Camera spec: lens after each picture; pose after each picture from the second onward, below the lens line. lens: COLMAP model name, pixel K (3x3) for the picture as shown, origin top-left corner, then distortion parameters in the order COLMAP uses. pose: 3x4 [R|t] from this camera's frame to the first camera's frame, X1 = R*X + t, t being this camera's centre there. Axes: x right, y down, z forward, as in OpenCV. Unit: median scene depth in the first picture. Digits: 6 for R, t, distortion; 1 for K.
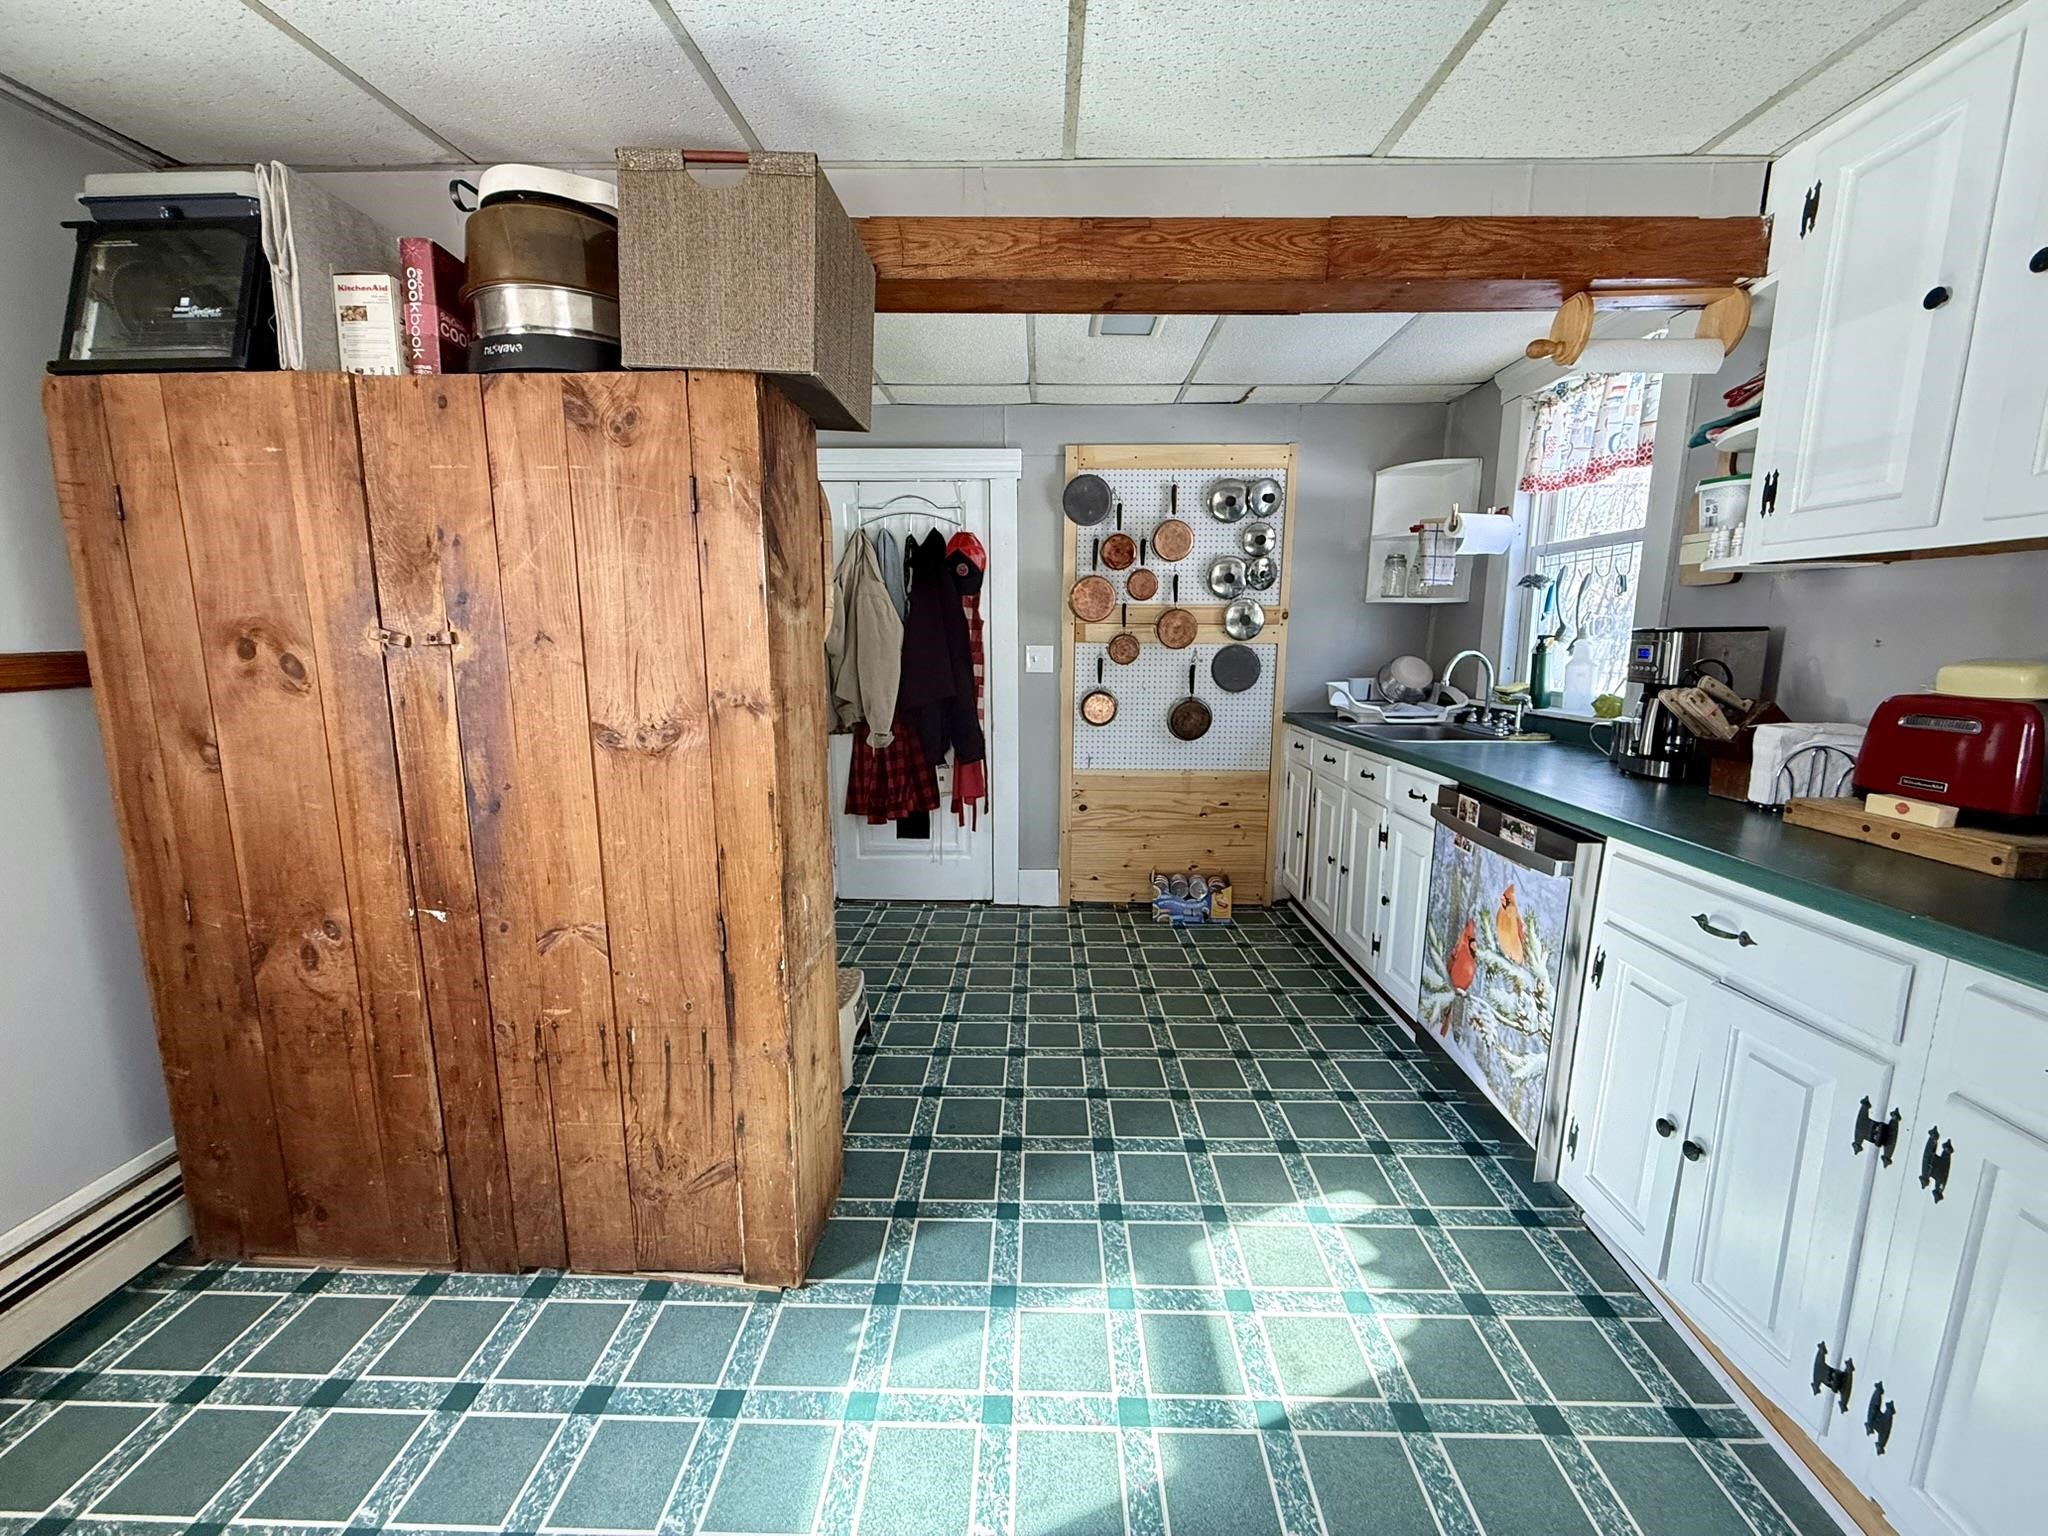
lens RADIAL K [[813.8, 0, 1021.3], [0, 813.8, 768.7], [0, 0, 1]] dist [0.000299, 0.000057]
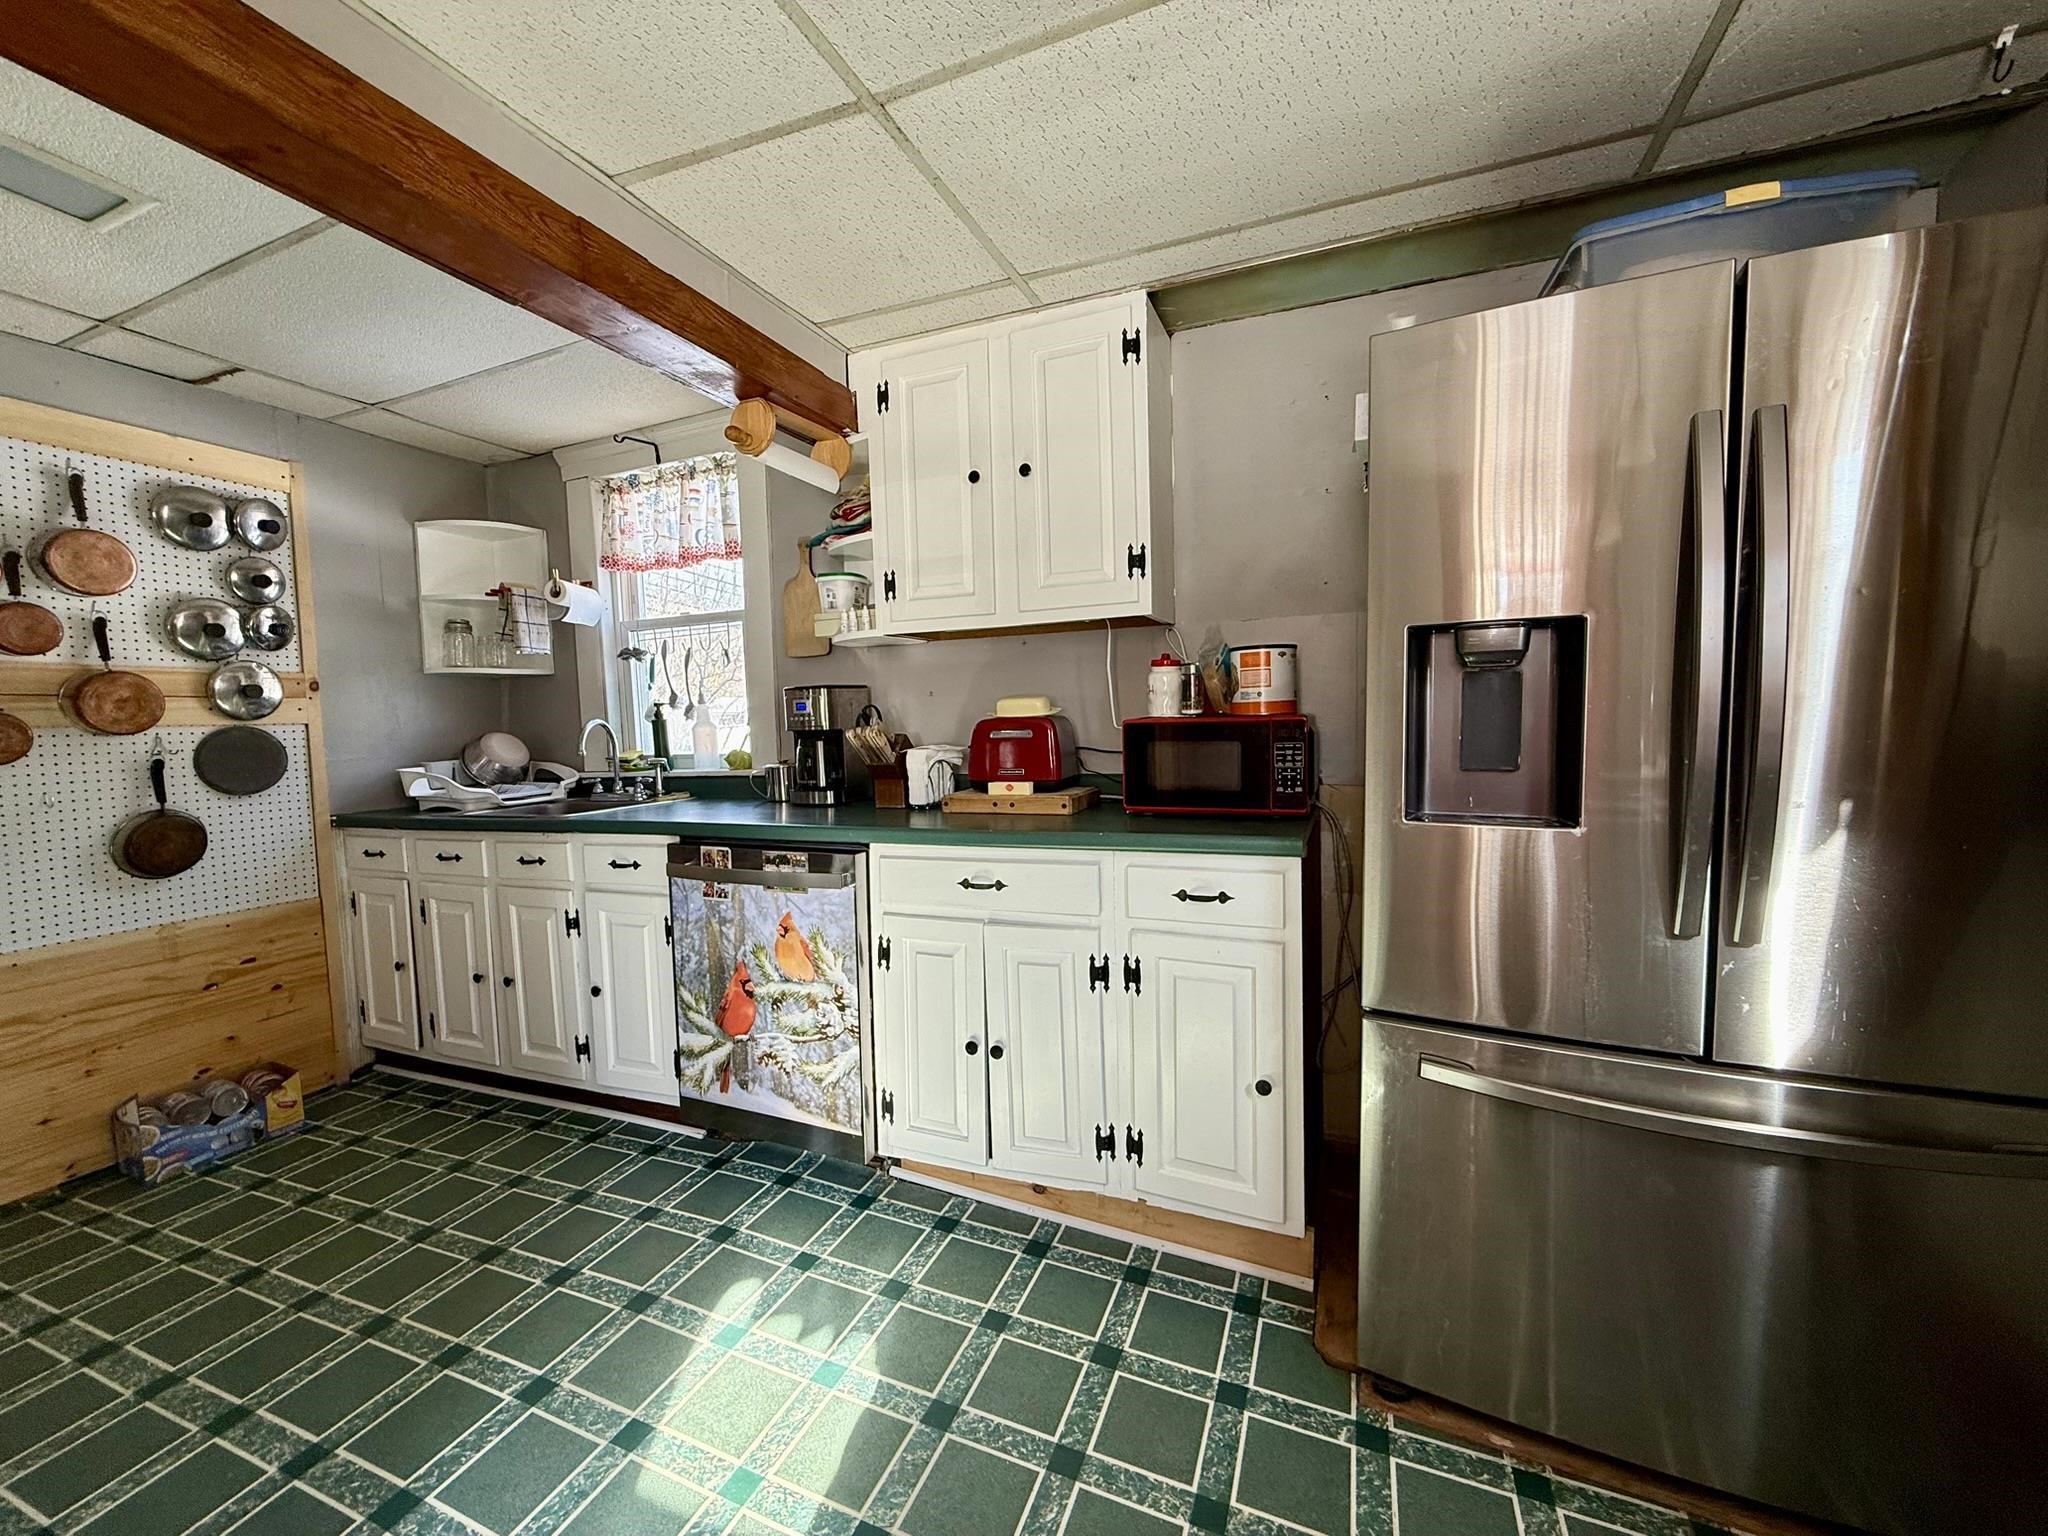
lens RADIAL K [[813.8, 0, 1020.5], [0, 813.8, 767.9], [0, 0, 1]] dist [0.000299, 0.000057]
pose [[0.356927, -0.069913, 0.931512, -0.285830], [0.185859, 0.982573, 0.002529, 0.007777], [-0.915456, 0.172227, 0.363701, 0.290654]]
